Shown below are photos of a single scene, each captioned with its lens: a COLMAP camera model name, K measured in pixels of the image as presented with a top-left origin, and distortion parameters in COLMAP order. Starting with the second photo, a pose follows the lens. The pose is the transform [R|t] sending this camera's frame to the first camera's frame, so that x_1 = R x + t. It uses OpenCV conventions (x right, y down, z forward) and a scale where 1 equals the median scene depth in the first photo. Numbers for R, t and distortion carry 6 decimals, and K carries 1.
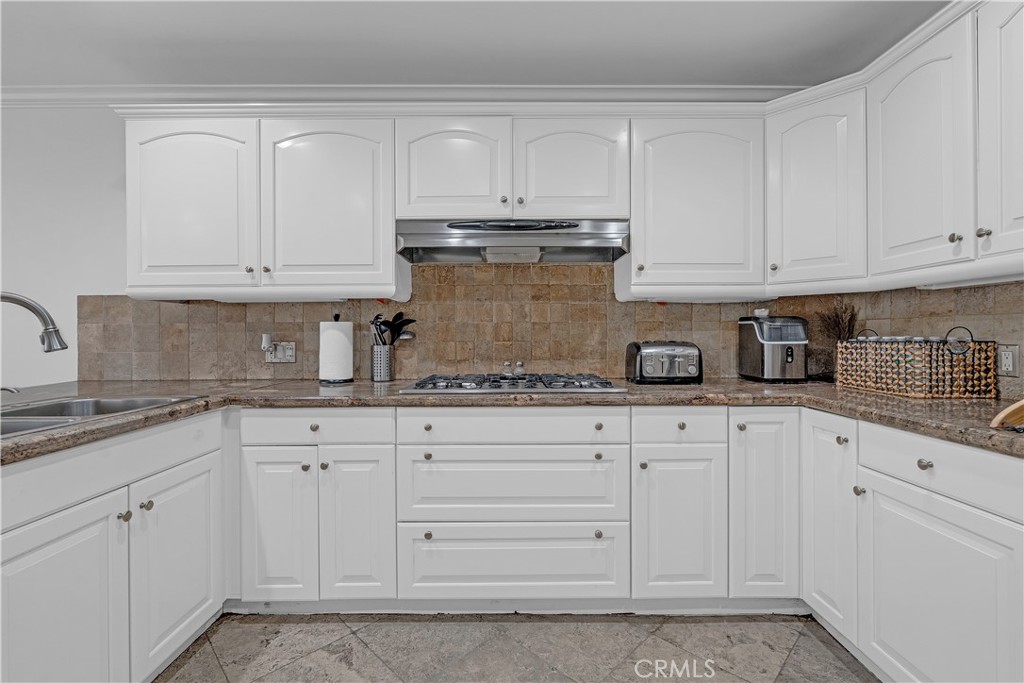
lens RADIAL K [[453.9, 0, 512.3], [0, 453.9, 335.9], [0, 0, 1]] dist [-0.005778, 0.001369]
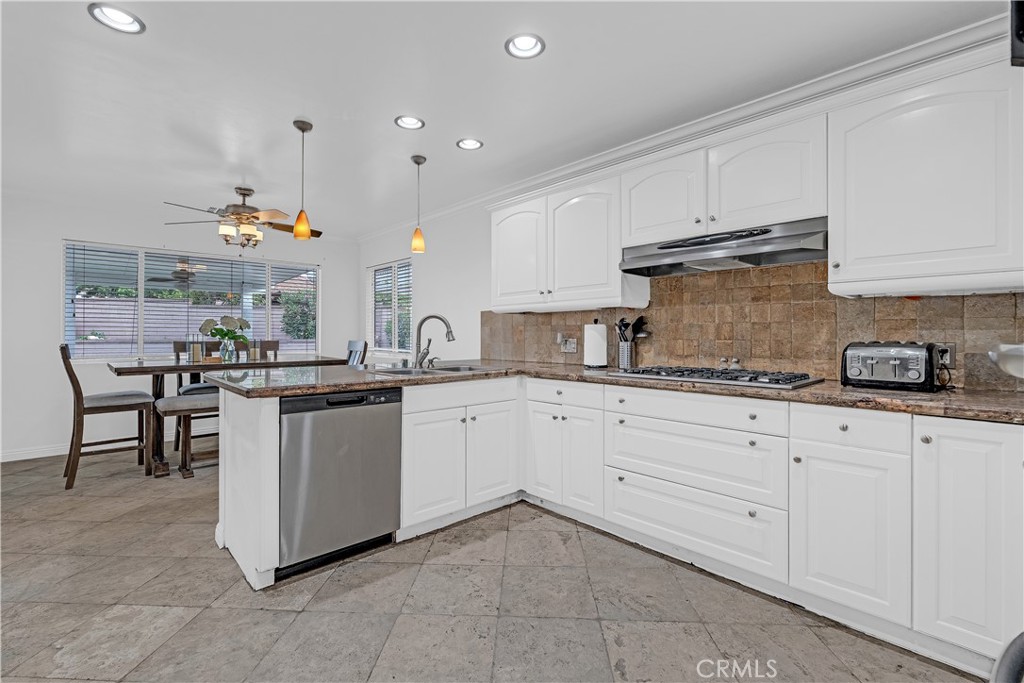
lens RADIAL K [[453.9, 0, 507.7], [0, 453.9, 333.9], [0, 0, 1]] dist [-0.005778, 0.001369]
pose [[0.676987, 0.002787, -0.735990, 0.575528], [-0.004925, 0.999988, -0.000743, 0.000652], [0.735979, 0.004128, 0.676992, -0.186568]]
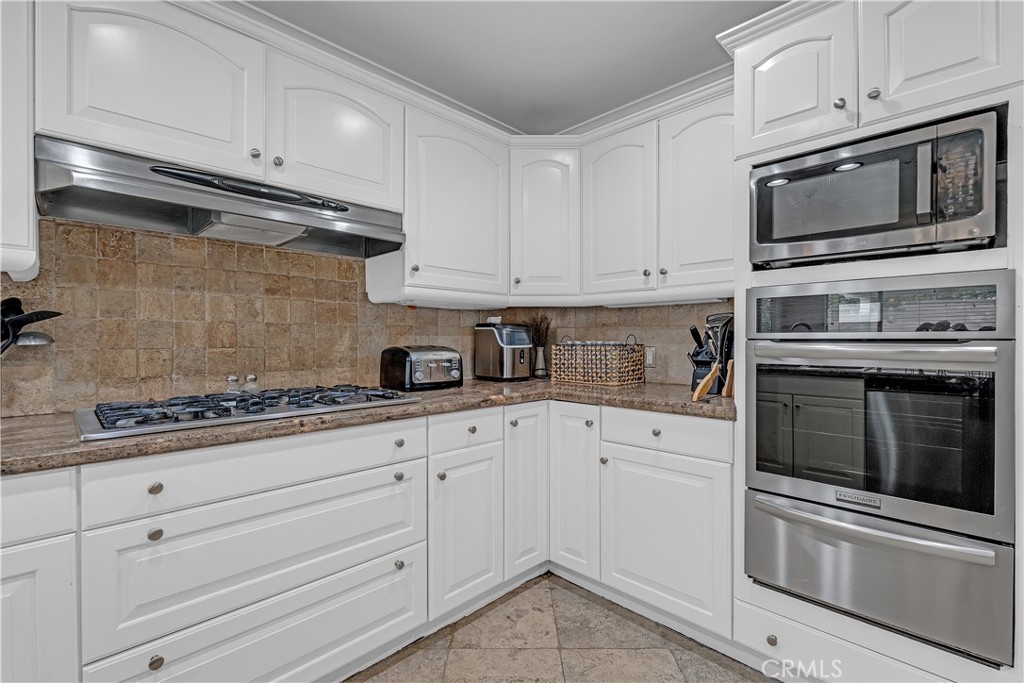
lens RADIAL K [[453.9, 0, 513.0], [0, 453.9, 342.0], [0, 0, 1]] dist [-0.005778, 0.001369]
pose [[0.707408, -0.001542, 0.706803, -0.266049], [-0.001144, 0.999994, 0.003327, -0.000694], [-0.706804, -0.003162, 0.707402, 0.210857]]
